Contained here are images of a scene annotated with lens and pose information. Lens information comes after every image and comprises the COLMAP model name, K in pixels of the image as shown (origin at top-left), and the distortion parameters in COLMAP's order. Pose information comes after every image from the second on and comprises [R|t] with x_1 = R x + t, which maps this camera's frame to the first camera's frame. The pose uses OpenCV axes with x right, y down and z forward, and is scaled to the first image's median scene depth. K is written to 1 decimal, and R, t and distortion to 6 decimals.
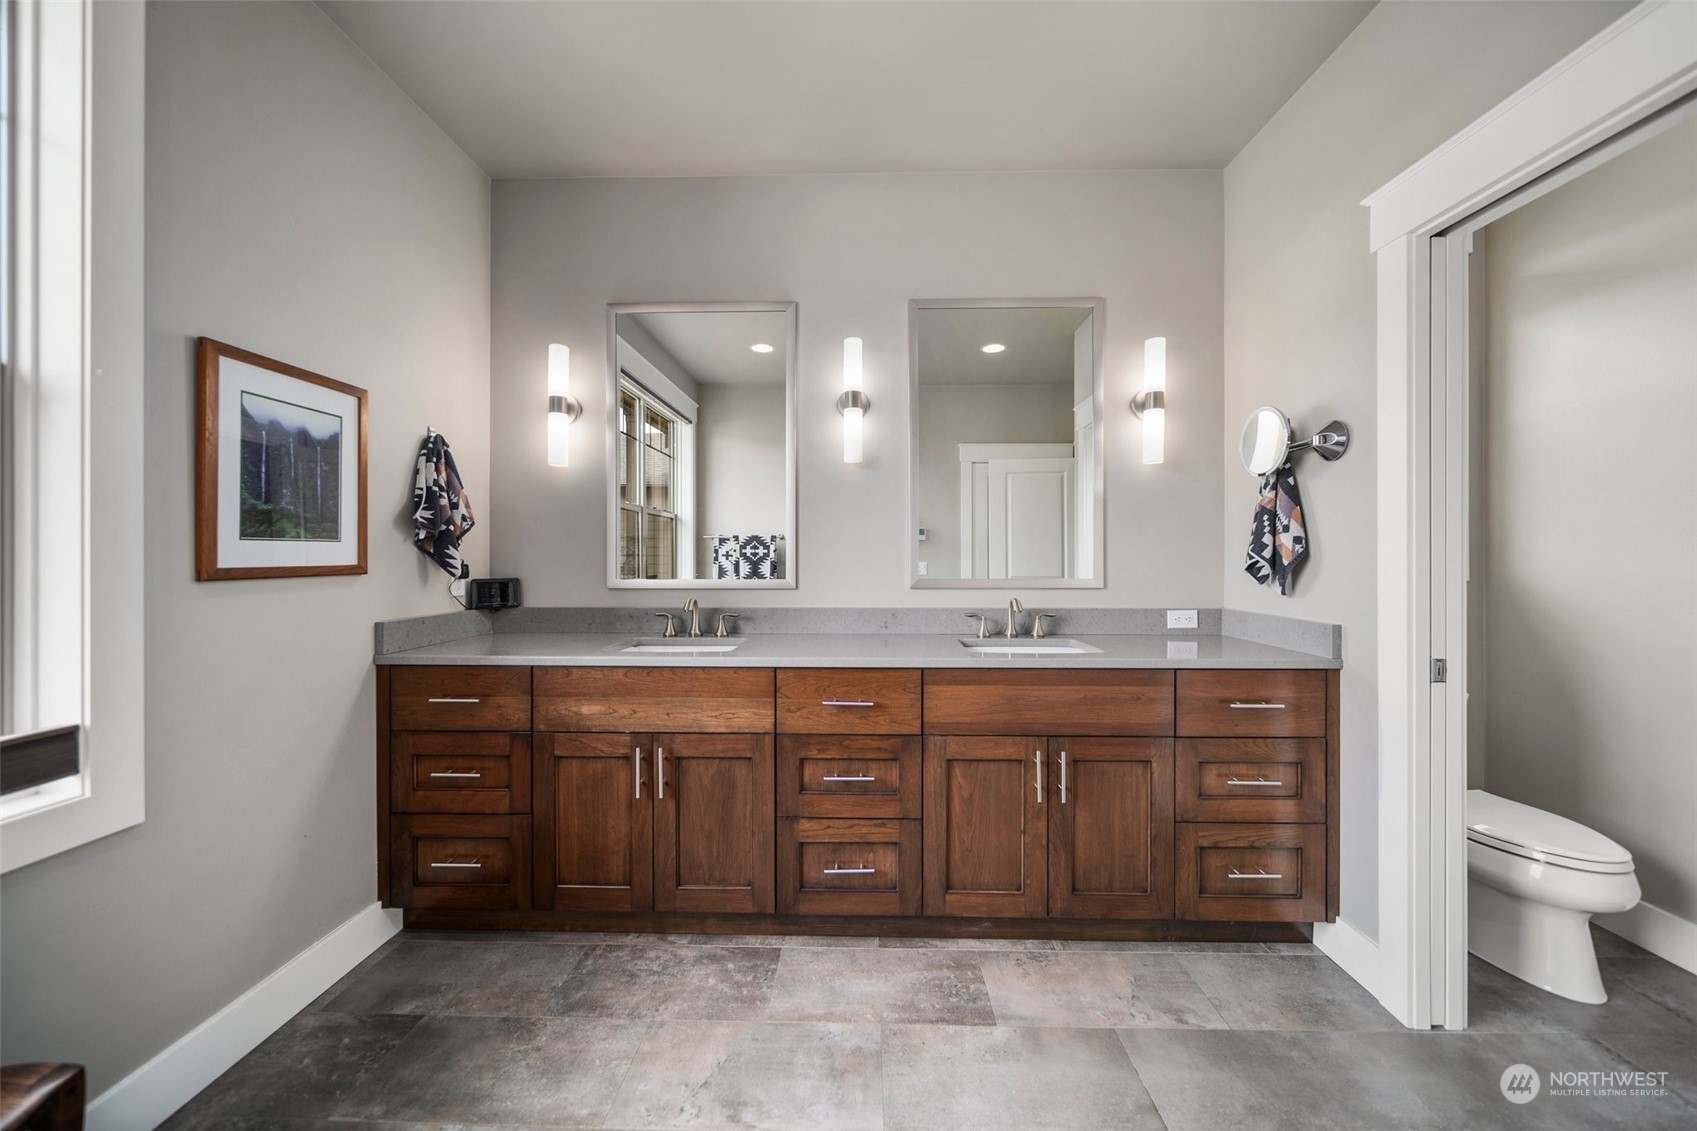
lens RADIAL K [[596.9, 0, 849.7], [0, 596.9, 552.5], [0, 0, 1]] dist [-0.002015, -0.000288]
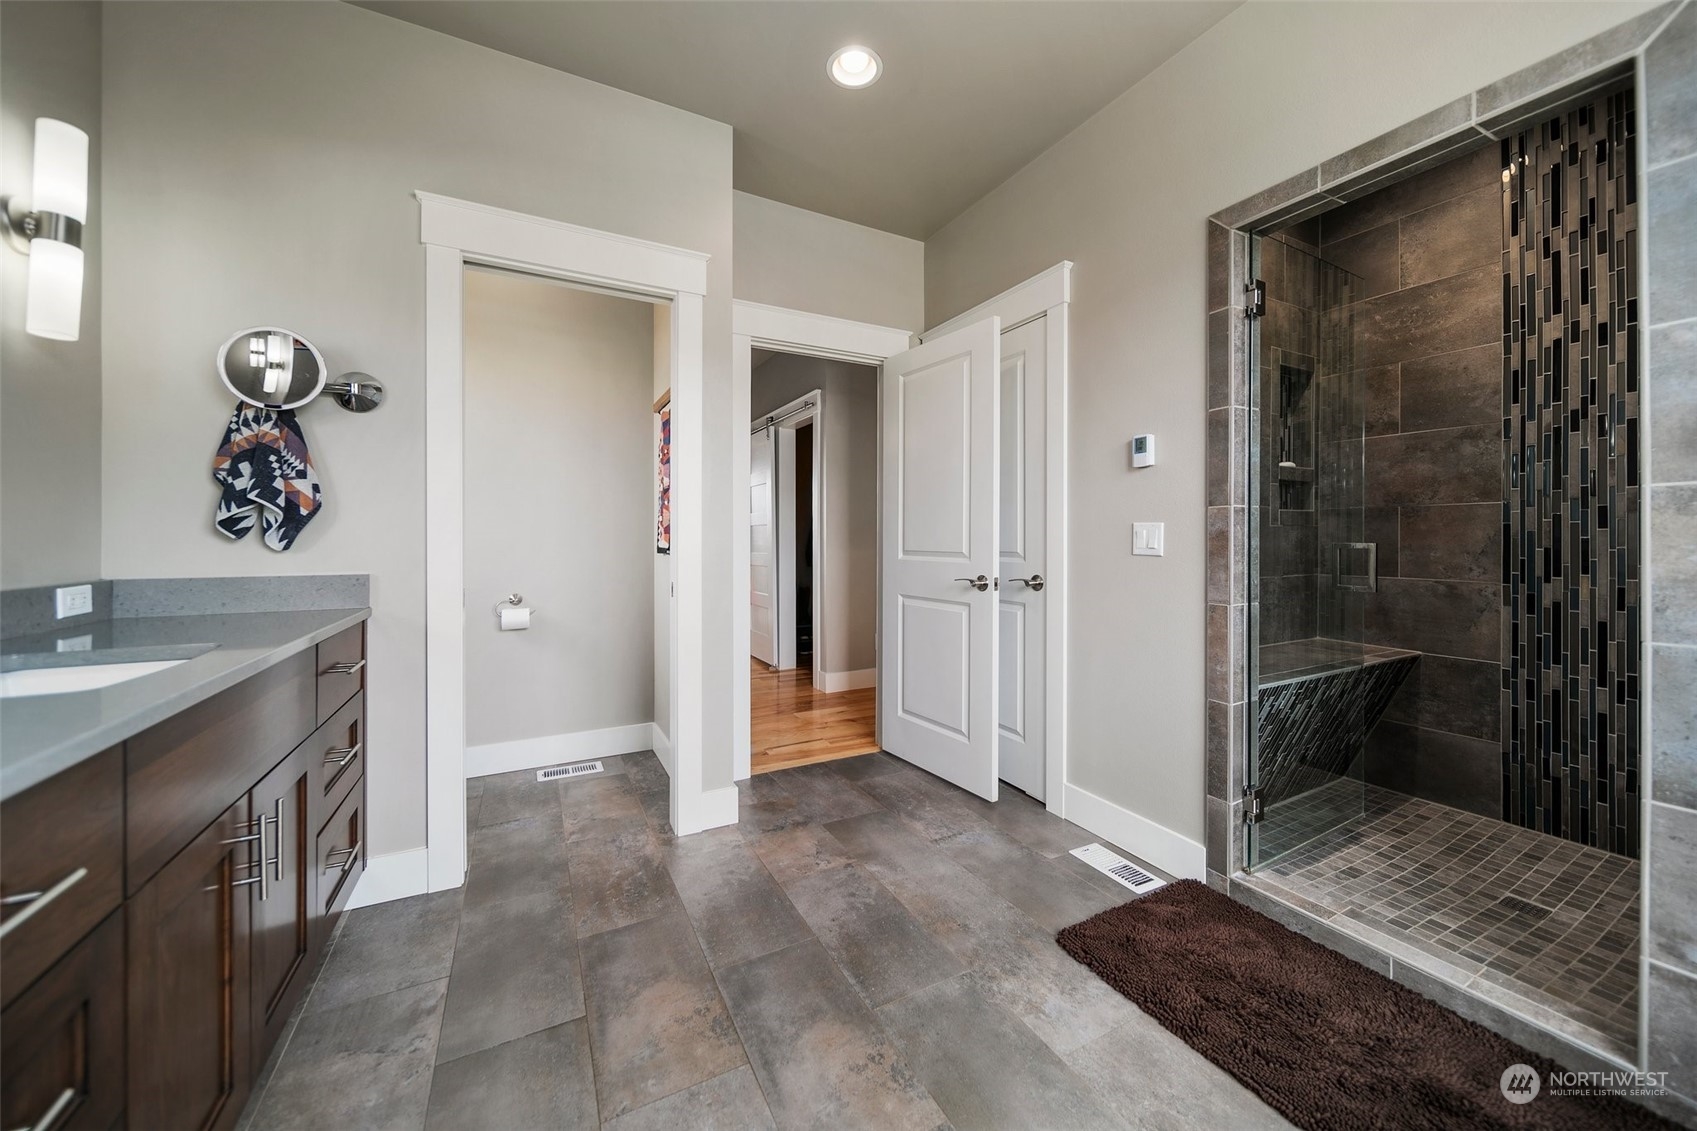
lens RADIAL K [[596.9, 0, 849.7], [0, 596.9, 552.5], [0, 0, 1]] dist [-0.002015, -0.000288]
pose [[-0.493076, -0.018191, 0.869796, -0.457624], [-0.007432, 0.999833, 0.016698, 0.057413], [-0.869954, 0.001769, -0.493129, 0.760424]]
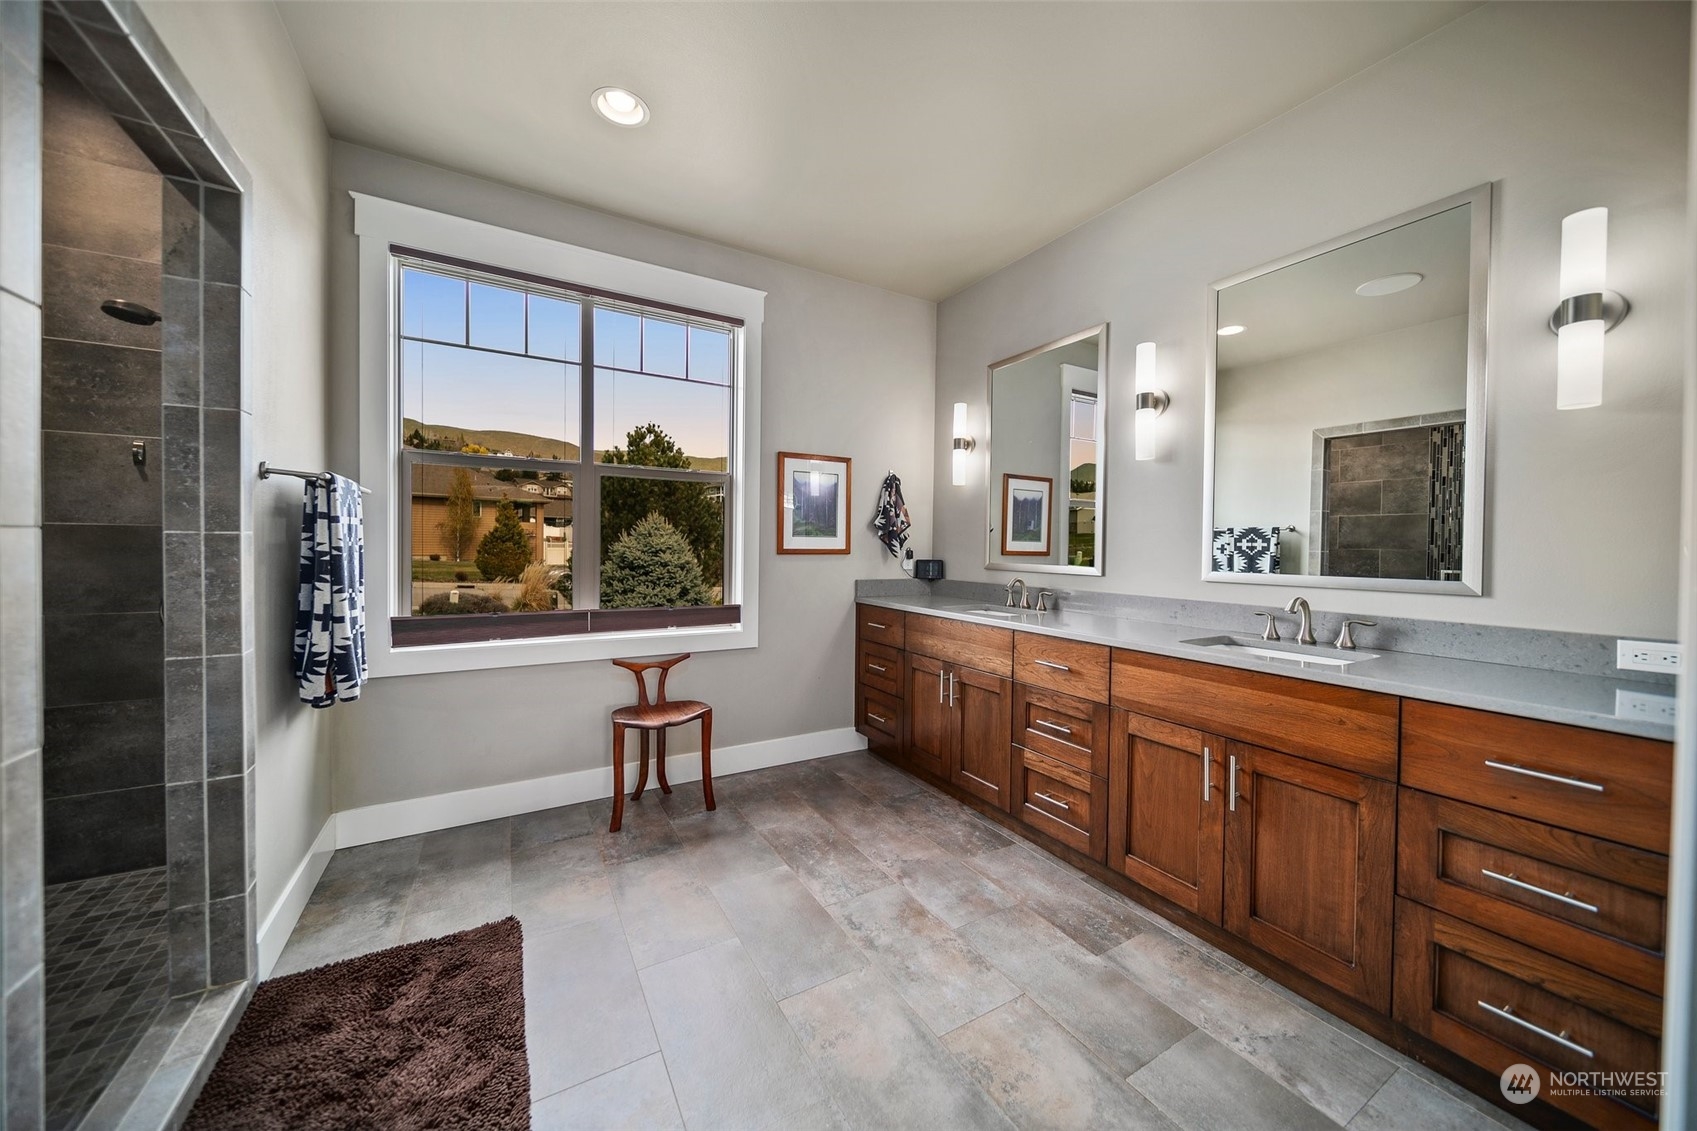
lens RADIAL K [[596.9, 0, 849.7], [0, 596.9, 552.5], [0, 0, 1]] dist [-0.002015, -0.000288]
pose [[0.520802, 0.014941, -0.853547, 0.813453], [-0.007120, 0.999888, 0.013159, 0.006103], [0.853648, -0.000776, 0.520850, -0.000955]]
